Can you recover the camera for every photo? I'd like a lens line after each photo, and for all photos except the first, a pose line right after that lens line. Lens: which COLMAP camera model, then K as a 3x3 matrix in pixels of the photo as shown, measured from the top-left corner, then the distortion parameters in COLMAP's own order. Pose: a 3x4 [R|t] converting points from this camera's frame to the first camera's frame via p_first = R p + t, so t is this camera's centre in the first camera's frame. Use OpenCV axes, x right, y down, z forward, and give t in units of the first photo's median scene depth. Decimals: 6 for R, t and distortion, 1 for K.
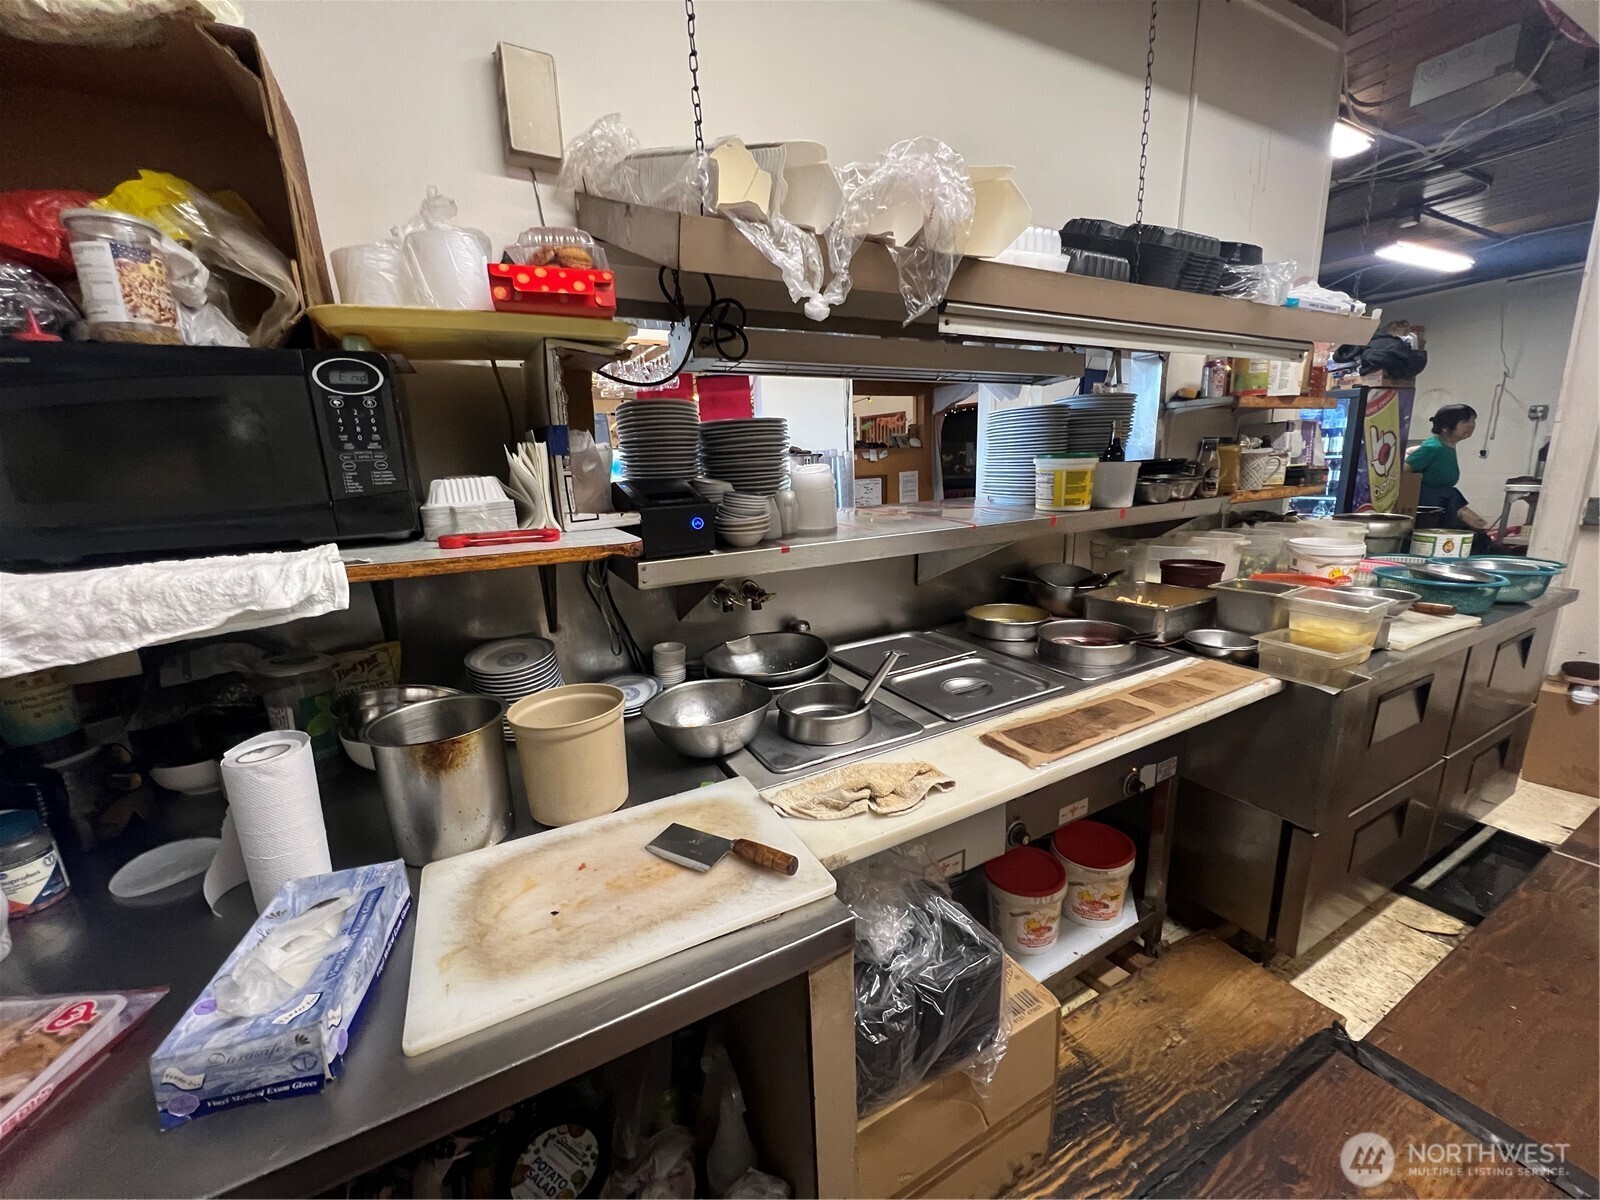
lens RADIAL K [[637.7, 0, 800.5], [0, 637.7, 603.6], [0, 0, 1]] dist [0.000448, -0.000491]
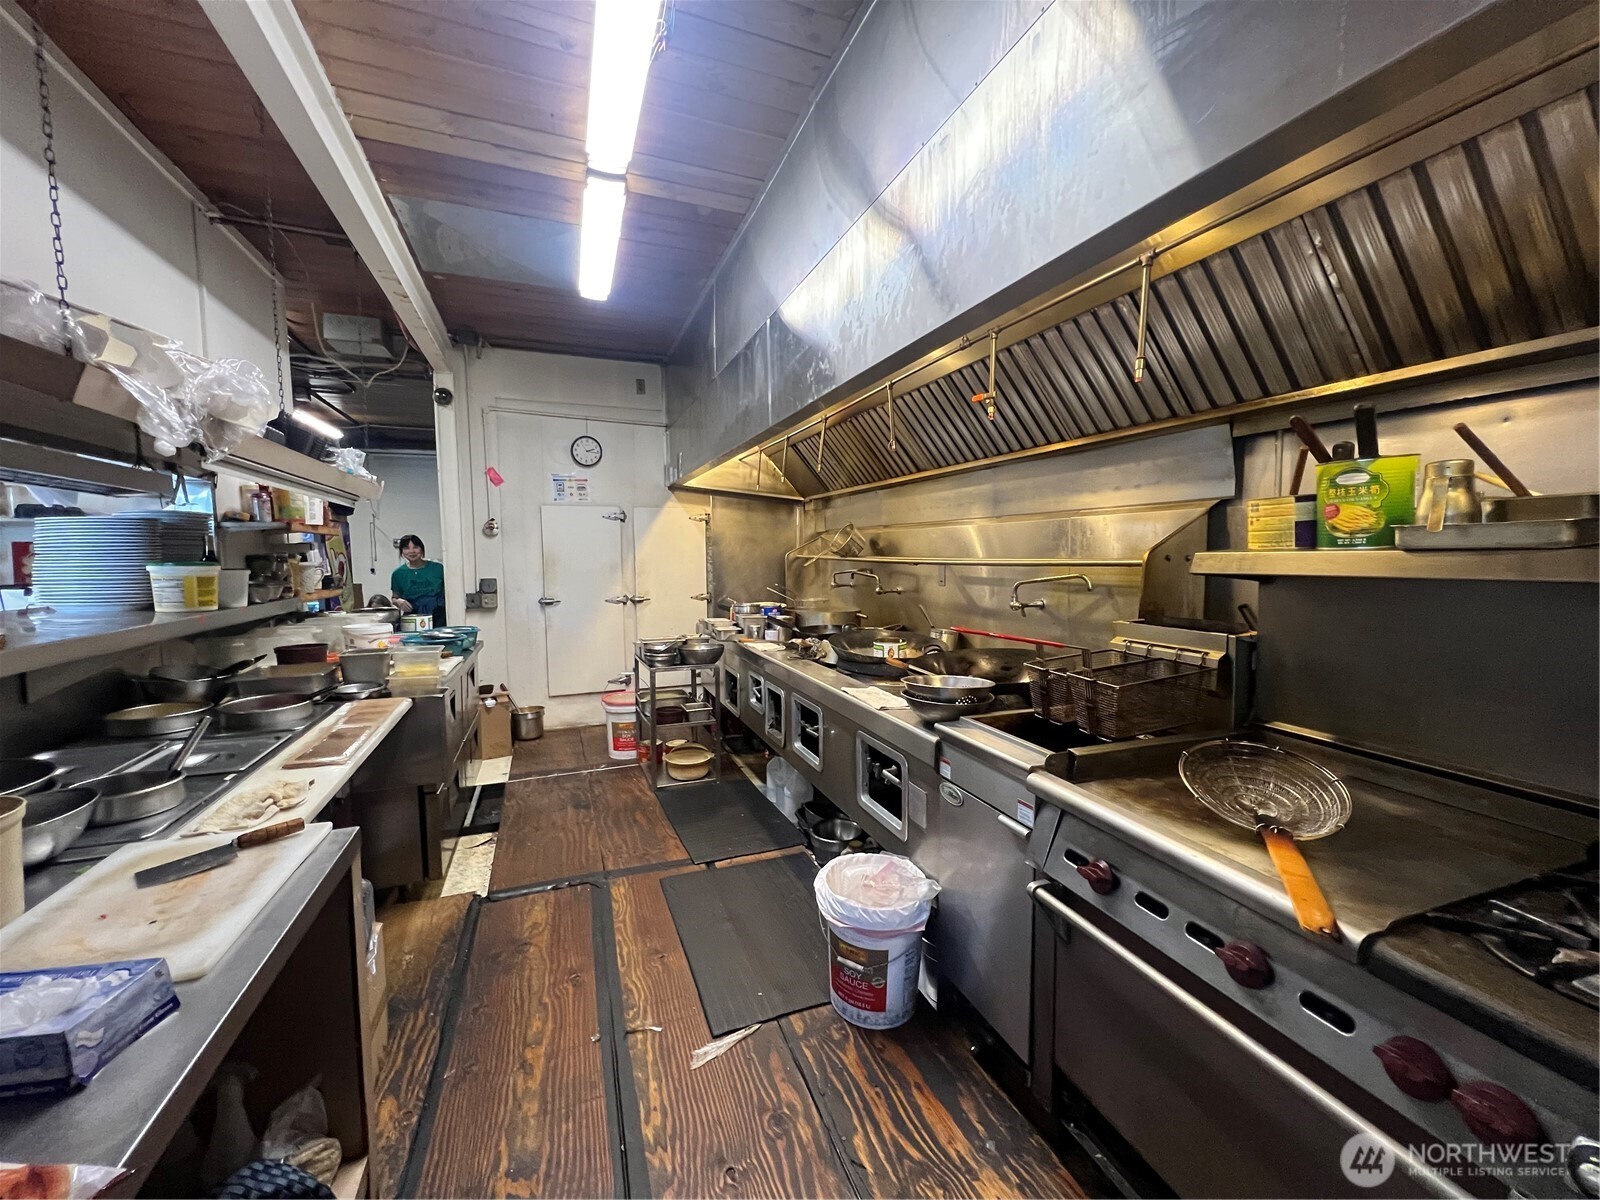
lens RADIAL K [[637.7, 0, 801.5], [0, 637.7, 602.9], [0, 0, 1]] dist [0.000448, -0.000491]
pose [[0.127992, -0.042876, 0.990848, -0.575898], [0.224036, 0.974491, 0.013229, 0.065886], [-0.966140, 0.220292, 0.134332, -0.193664]]
